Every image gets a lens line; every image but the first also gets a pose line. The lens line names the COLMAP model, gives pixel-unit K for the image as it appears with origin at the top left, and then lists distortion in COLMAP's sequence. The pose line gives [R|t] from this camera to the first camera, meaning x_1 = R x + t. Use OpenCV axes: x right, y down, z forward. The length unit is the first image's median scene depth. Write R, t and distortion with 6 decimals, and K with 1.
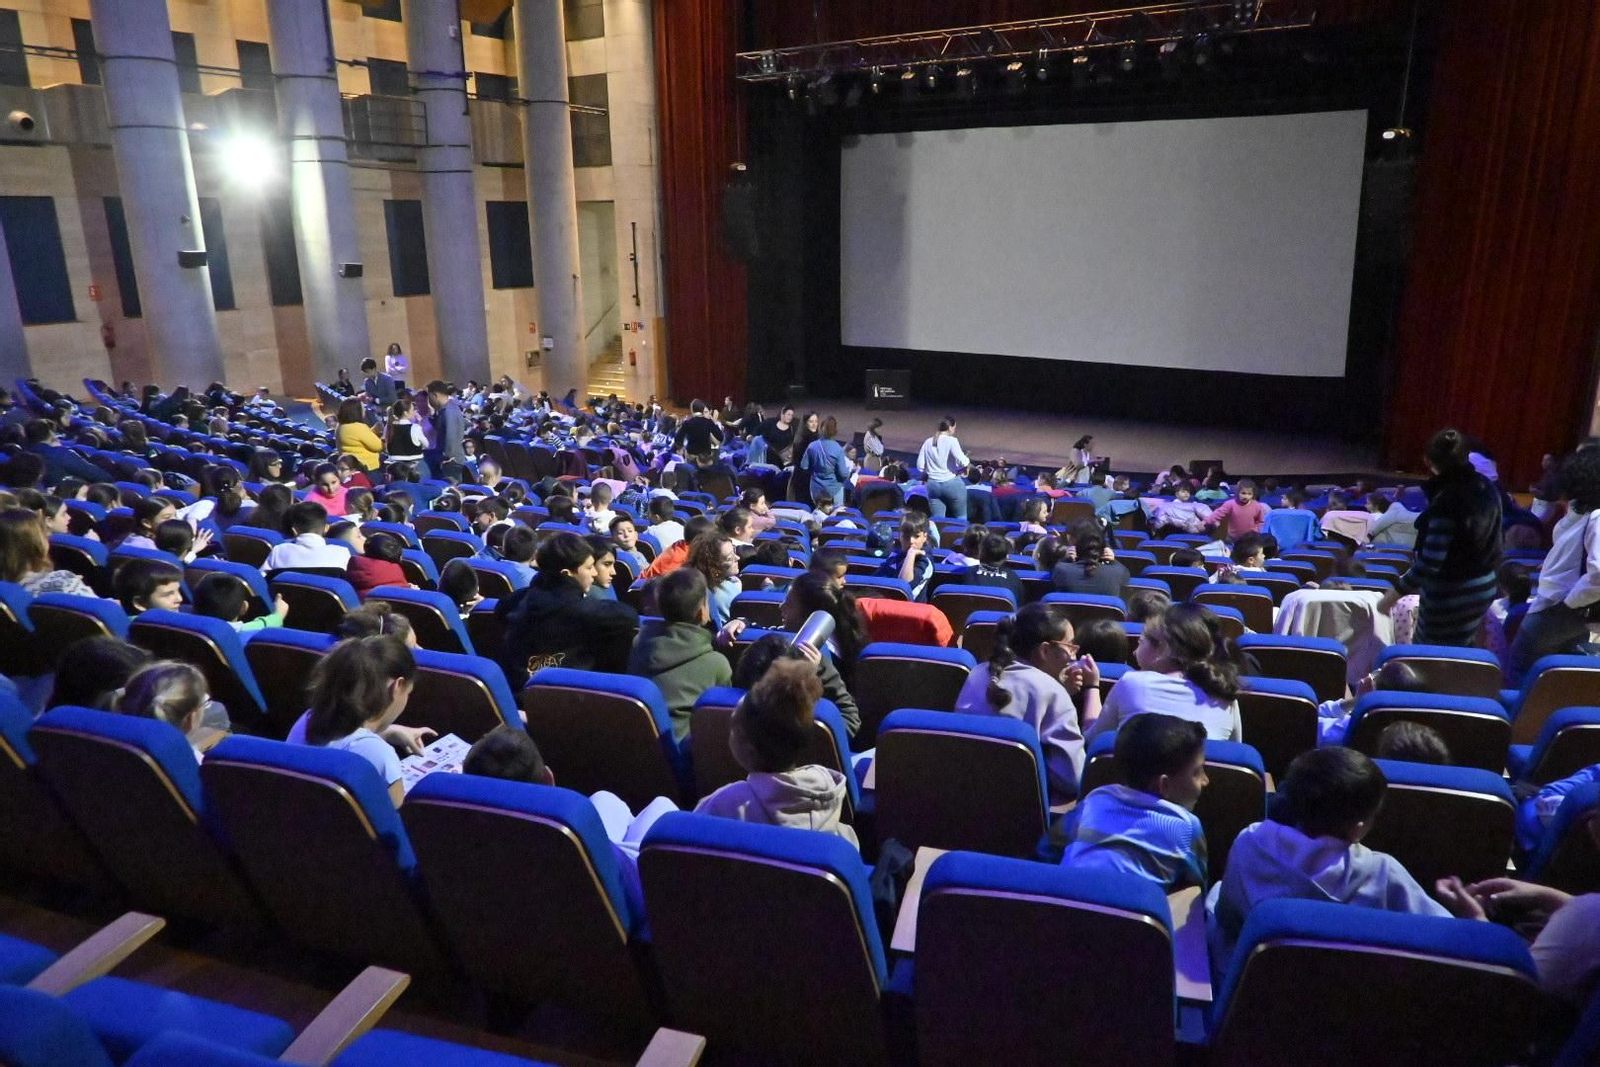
lens RADIAL K [[1103.0, 0, 800.0], [0, 1103.0, 533.5], [0, 0, 1]] dist [0.007475, -0.003366]
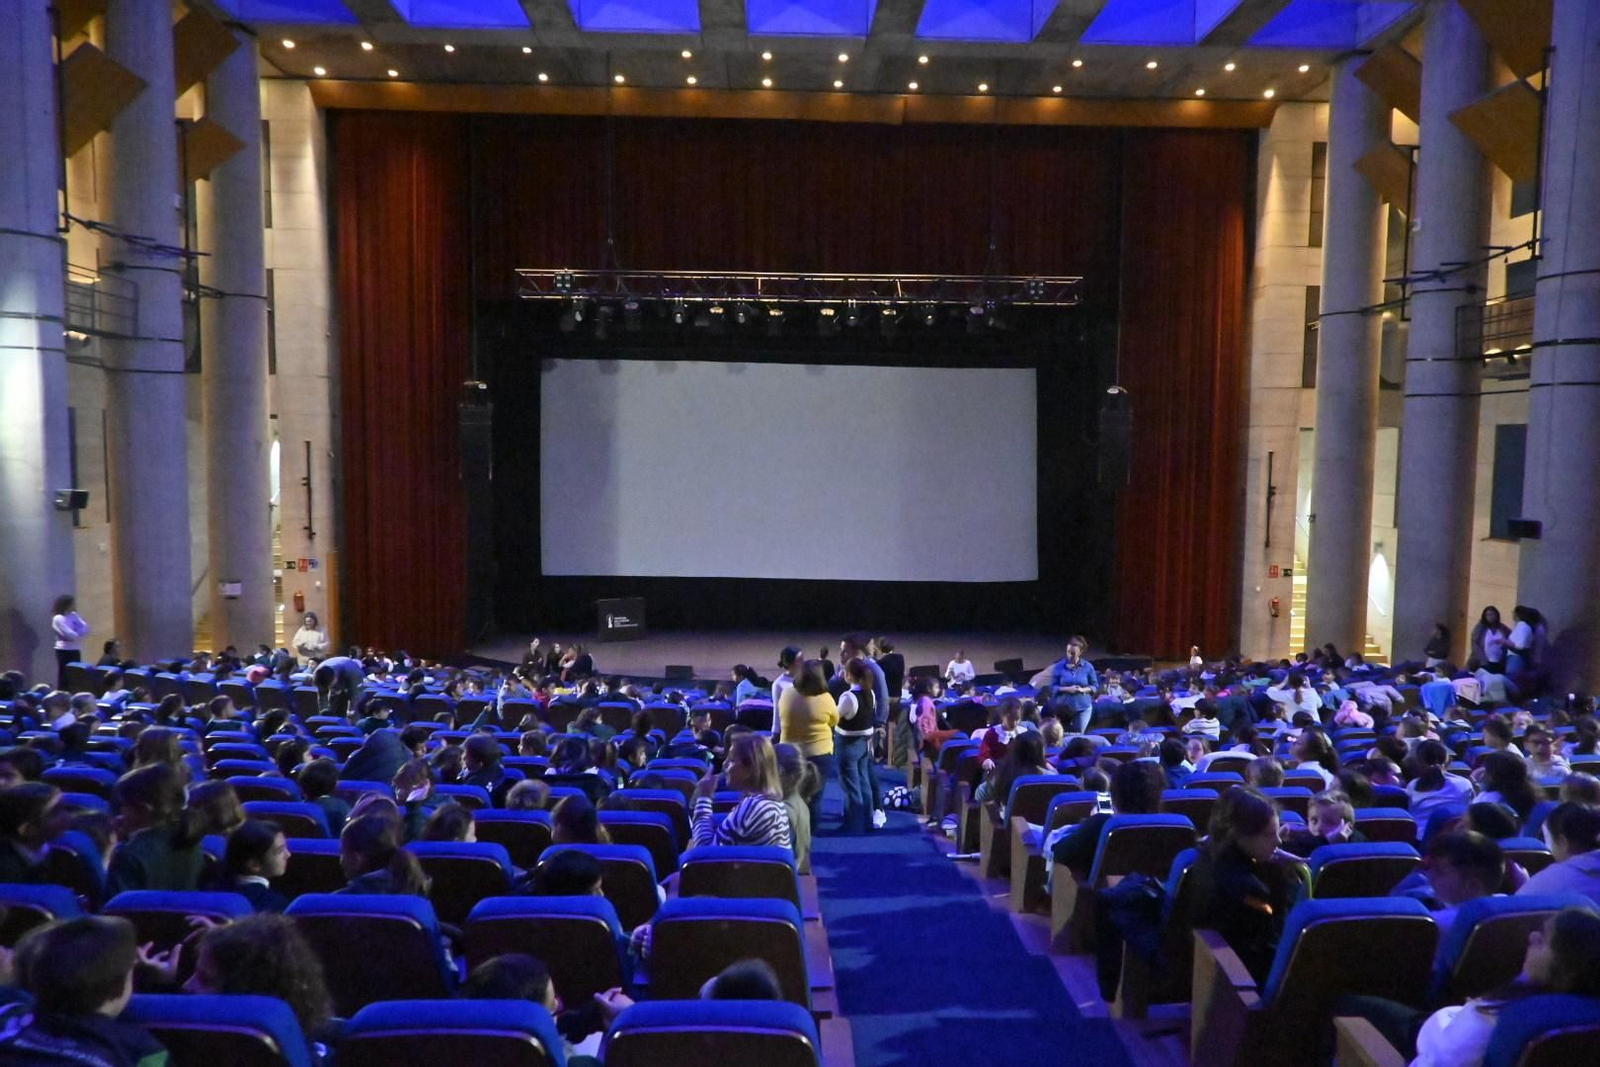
lens RADIAL K [[1103.0, 0, 800.0], [0, 1103.0, 533.5], [0, 0, 1]] dist [0.007475, -0.003366]
pose [[0.819147, -0.023744, 0.573092, -0.392411], [0.136324, 0.978572, -0.154310, -0.042078], [-0.557148, 0.204529, 0.804831, 0.166887]]
